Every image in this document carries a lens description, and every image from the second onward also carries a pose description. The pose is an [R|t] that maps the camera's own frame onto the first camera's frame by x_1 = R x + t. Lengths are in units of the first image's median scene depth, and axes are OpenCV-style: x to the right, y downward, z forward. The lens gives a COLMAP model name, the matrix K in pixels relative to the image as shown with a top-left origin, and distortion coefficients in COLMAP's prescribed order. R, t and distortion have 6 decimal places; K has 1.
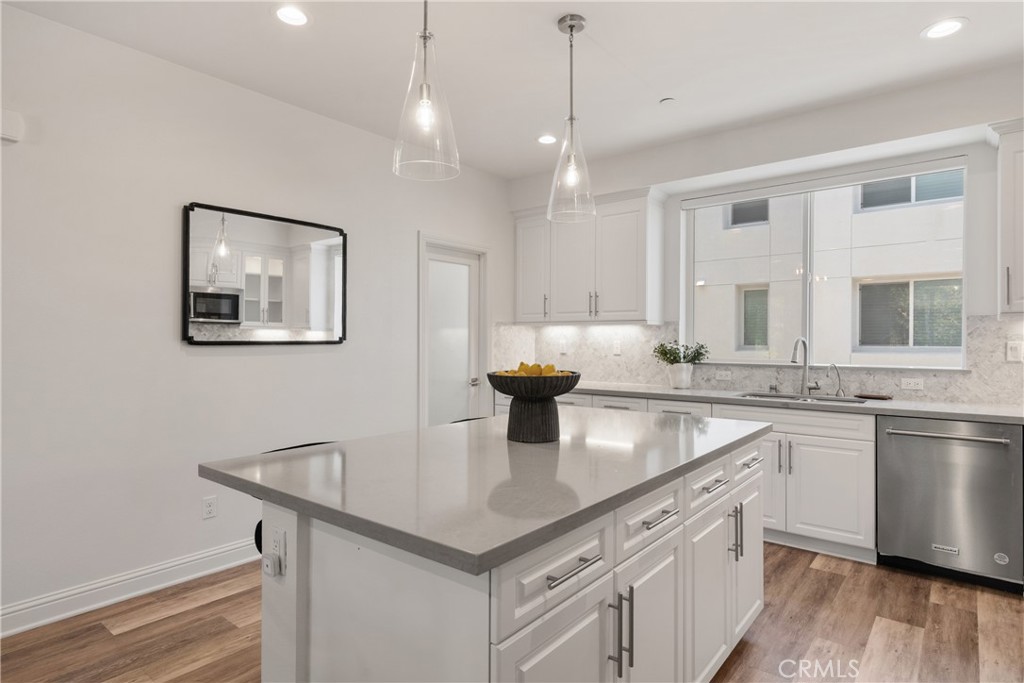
lens RADIAL K [[553.4, 0, 512.4], [0, 553.4, 347.0], [0, 0, 1]] dist [0.003544, 0.001461]
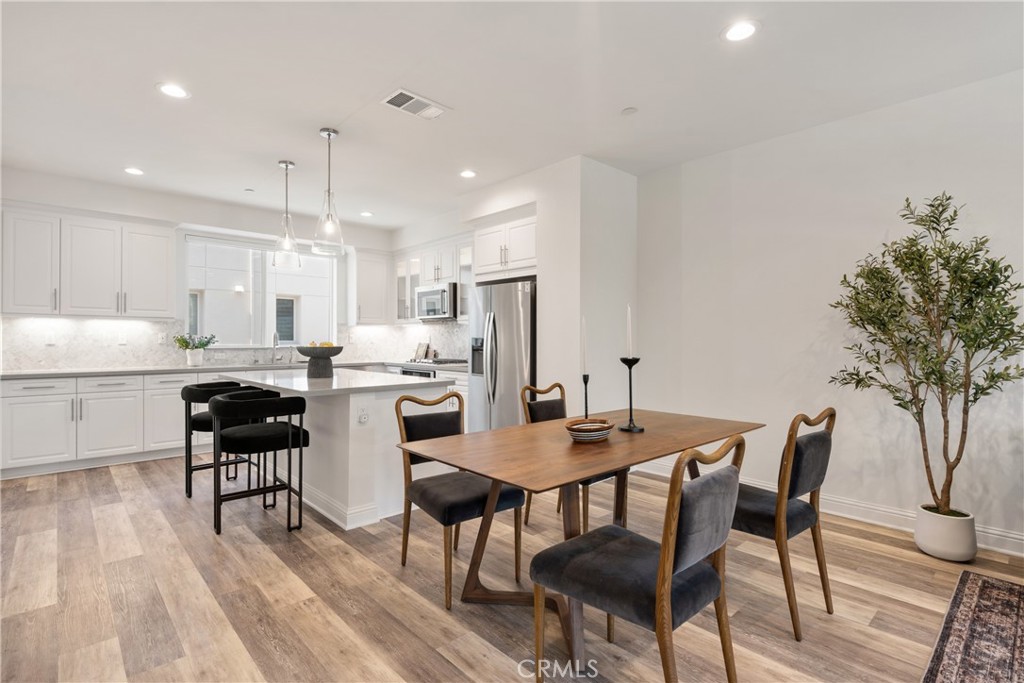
lens RADIAL K [[495.1, 0, 508.6], [0, 495.1, 339.9], [0, 0, 1]] dist [-0.000775, 0.001054]
pose [[0.144949, -0.002315, 0.989436, -1.021705], [0.010742, 0.999942, 0.000766, 0.016640], [-0.989381, 0.010517, 0.144965, -0.000350]]
